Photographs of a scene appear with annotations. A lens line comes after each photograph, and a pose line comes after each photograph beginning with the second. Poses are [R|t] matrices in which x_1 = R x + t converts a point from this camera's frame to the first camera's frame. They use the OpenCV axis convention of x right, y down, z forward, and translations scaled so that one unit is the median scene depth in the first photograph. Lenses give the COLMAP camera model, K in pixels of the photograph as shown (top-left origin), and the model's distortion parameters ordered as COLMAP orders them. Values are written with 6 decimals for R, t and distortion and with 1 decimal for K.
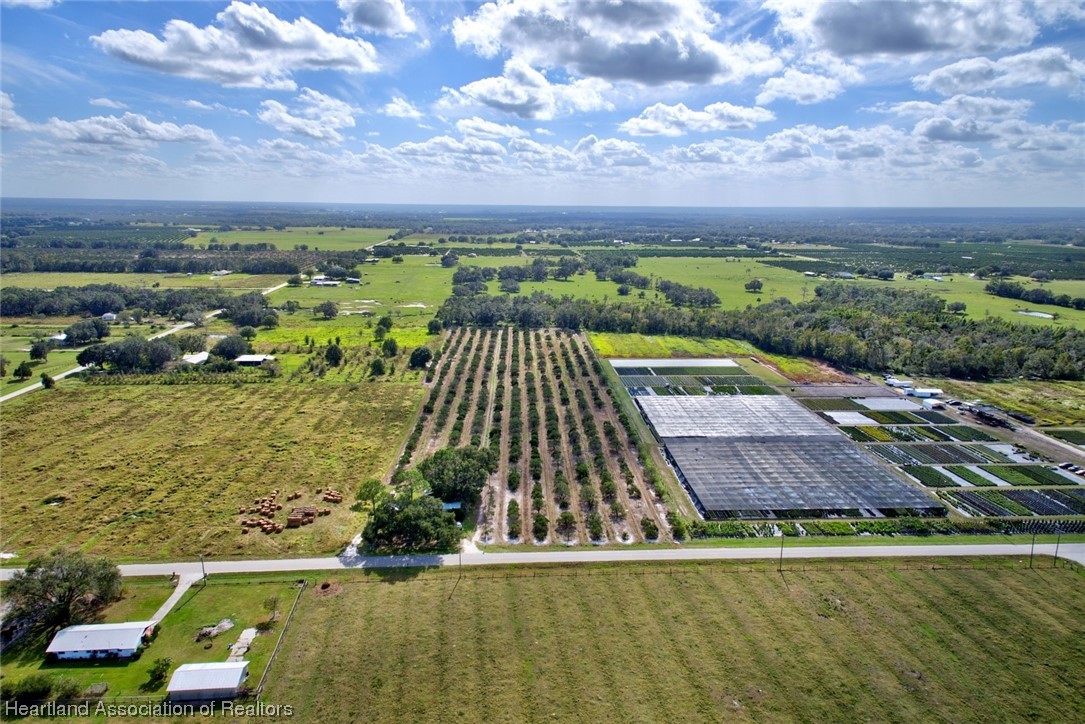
lens RADIAL K [[723.6, 0, 547.0], [0, 723.6, 368.3], [0, 0, 1]] dist [0.062899, -0.031777]
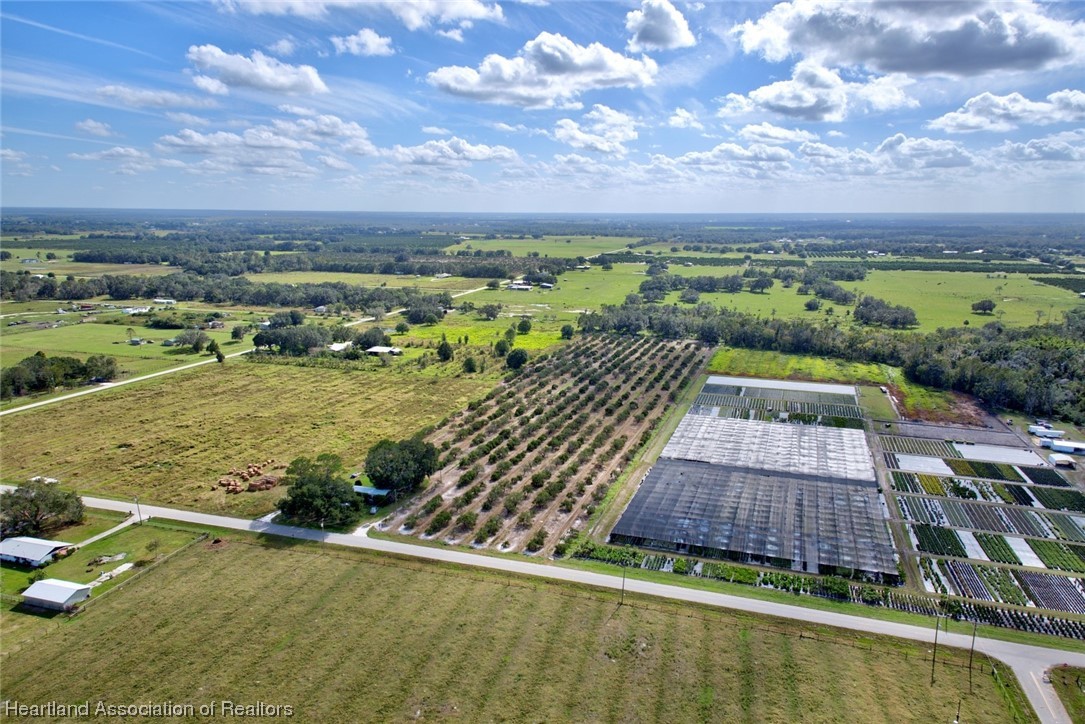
lens RADIAL K [[723.6, 0, 545.2], [0, 723.6, 355.0], [0, 0, 1]] dist [0.062899, -0.031777]
pose [[0.929658, 0.067588, -0.362171, 0.122528], [-0.078071, 0.996844, -0.014370, -0.004514], [0.360056, 0.041635, 0.932001, 0.018404]]
